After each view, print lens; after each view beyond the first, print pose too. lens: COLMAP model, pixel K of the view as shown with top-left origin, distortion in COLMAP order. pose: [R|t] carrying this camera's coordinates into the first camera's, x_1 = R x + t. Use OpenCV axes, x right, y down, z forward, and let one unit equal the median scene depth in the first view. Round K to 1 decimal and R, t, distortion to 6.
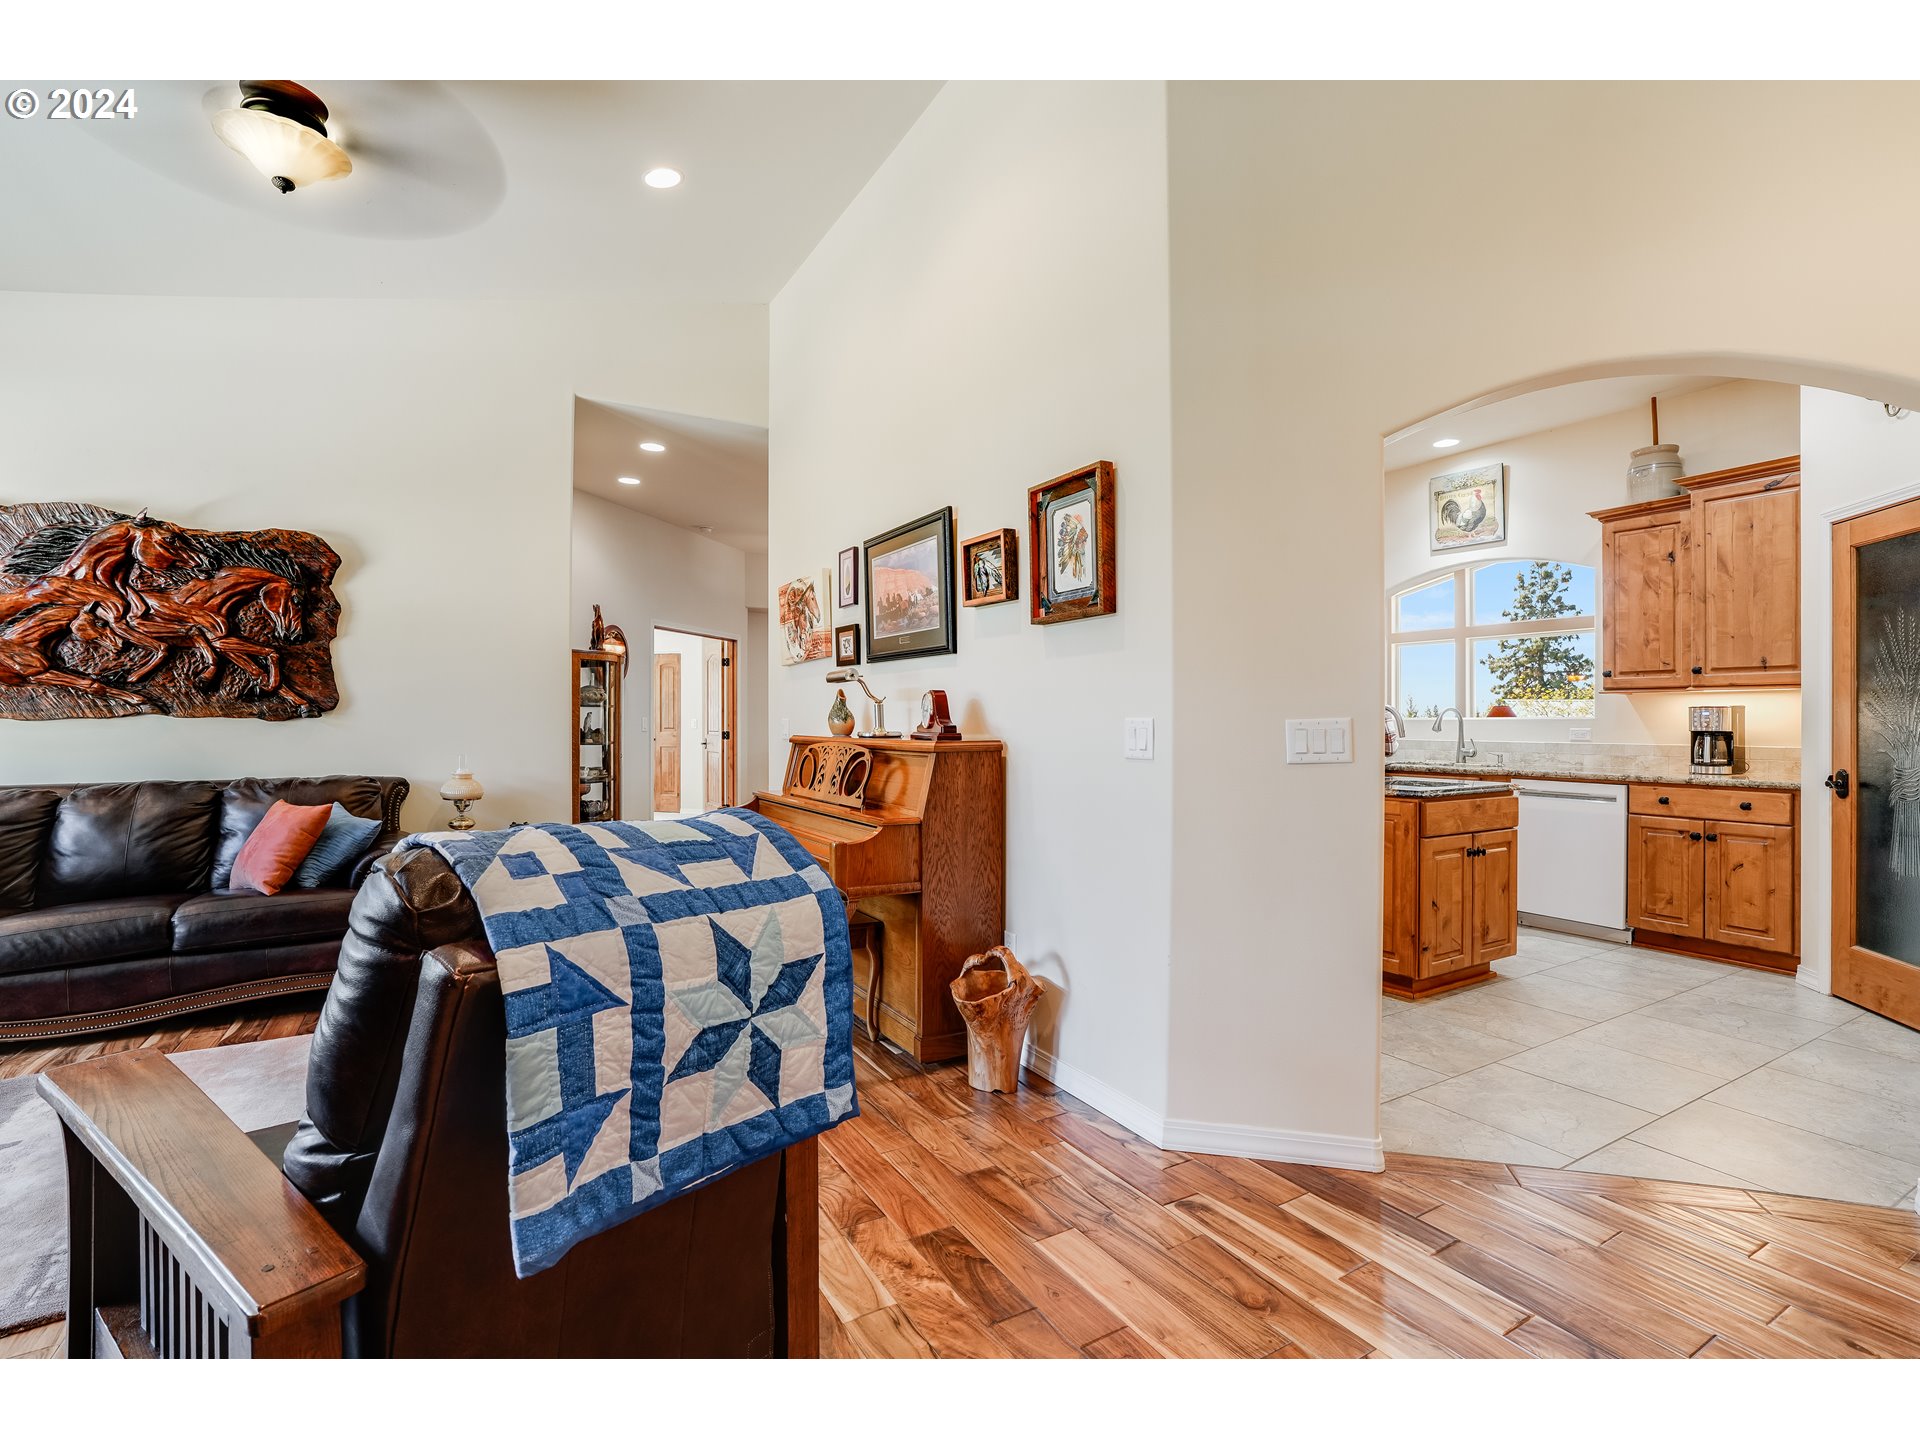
lens RADIAL K [[862.6, 0, 930.4], [0, 862.6, 730.5], [0, 0, 1]] dist [-0.044143, 0.008485]
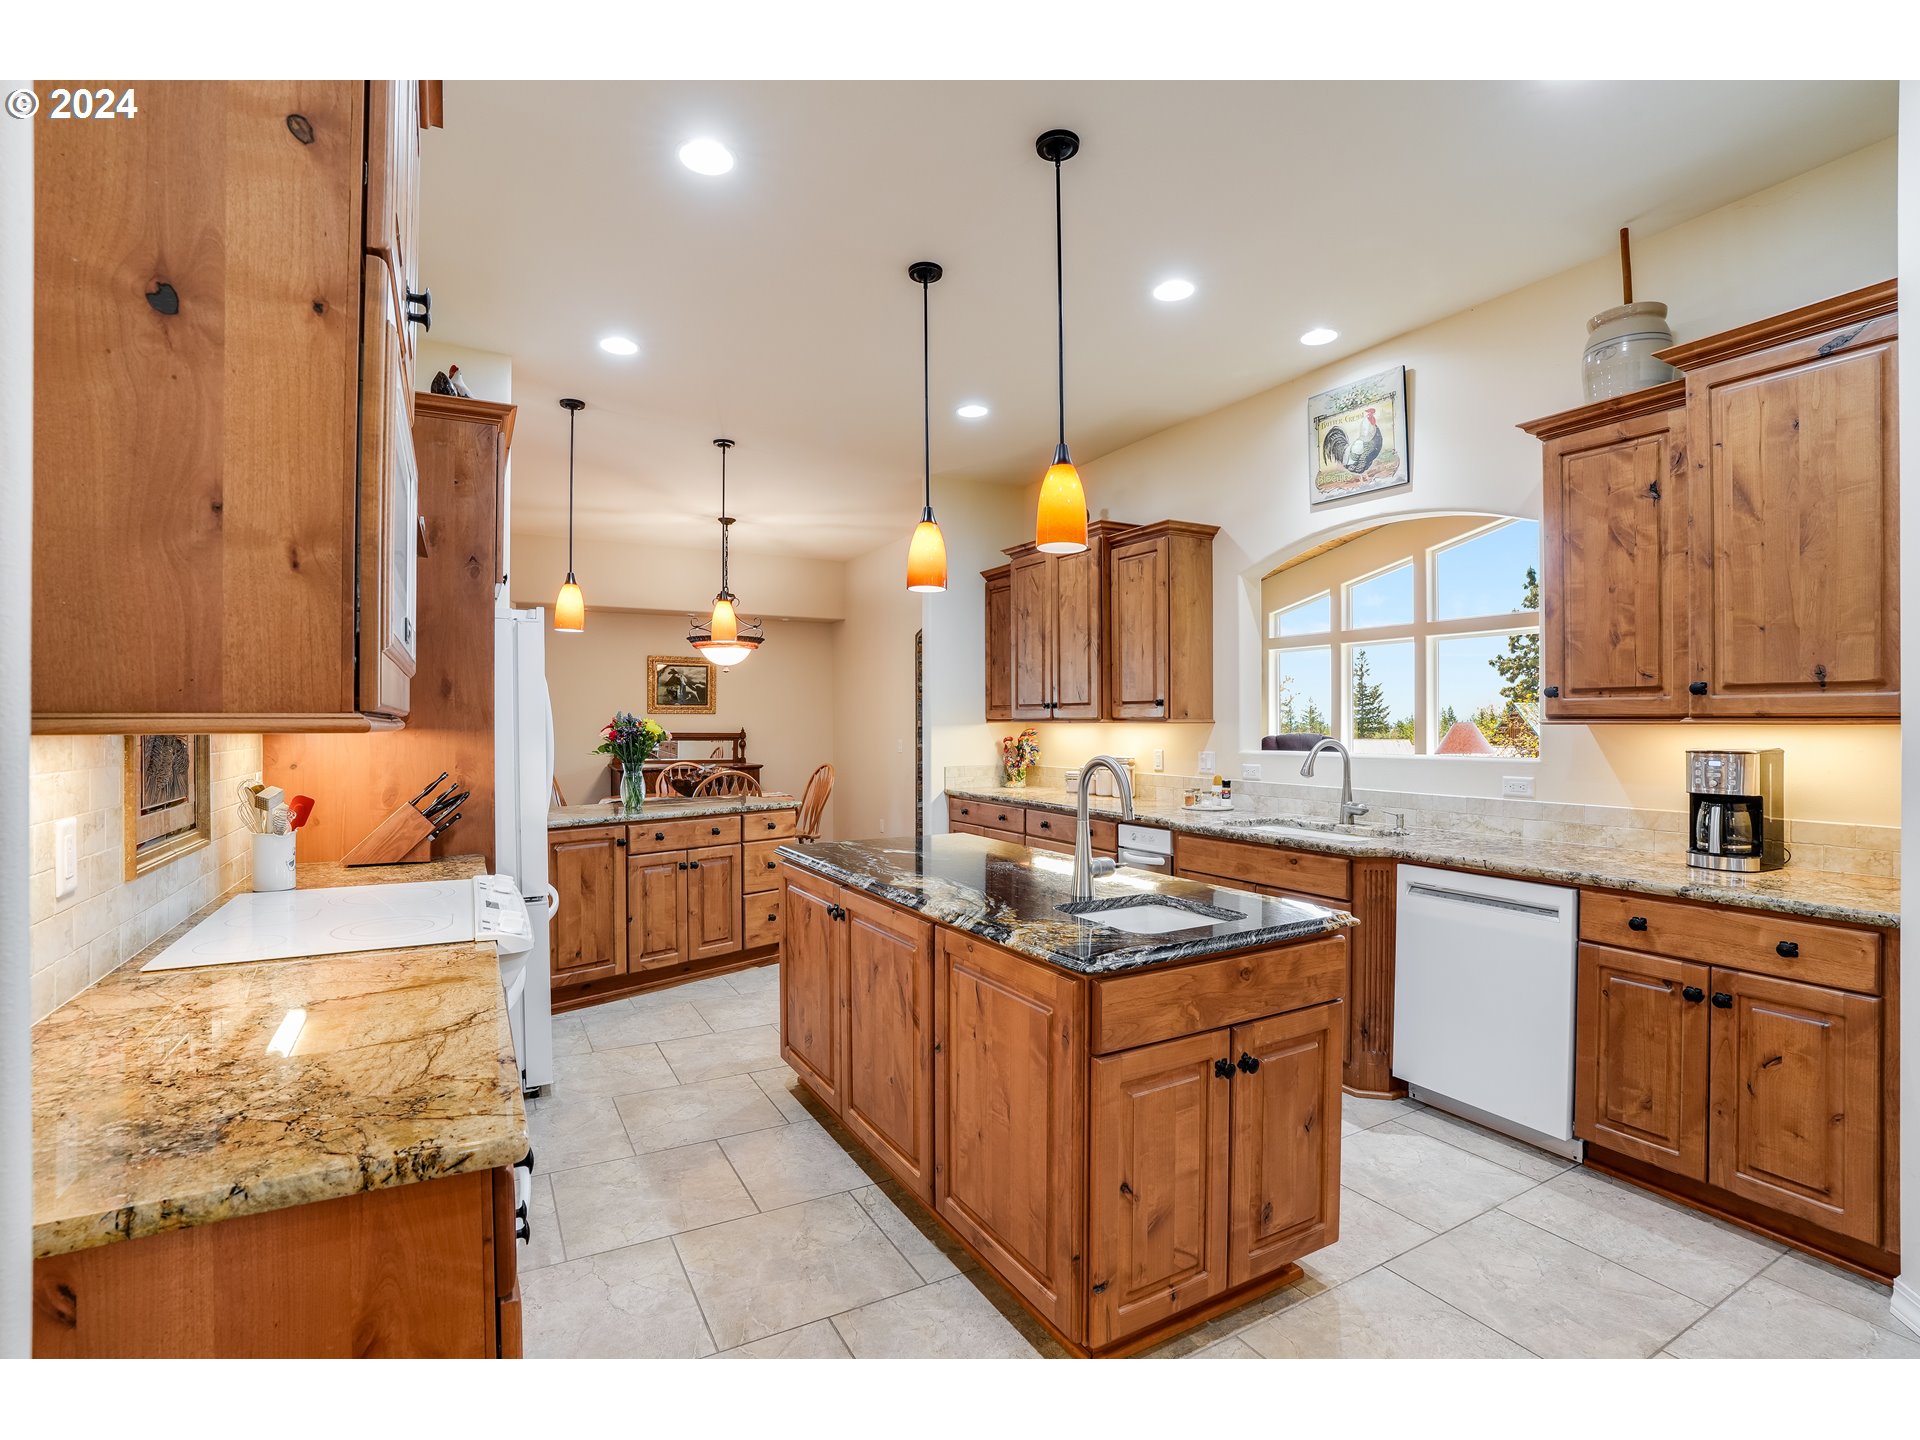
lens RADIAL K [[862.6, 0, 956.2], [0, 862.6, 729.6], [0, 0, 1]] dist [-0.044143, 0.008485]
pose [[0.999993, -0.001146, 0.003429, 0.414056], [0.001153, 0.999997, -0.002000, -0.043353], [-0.003426, 0.002004, 0.999992, 0.436668]]
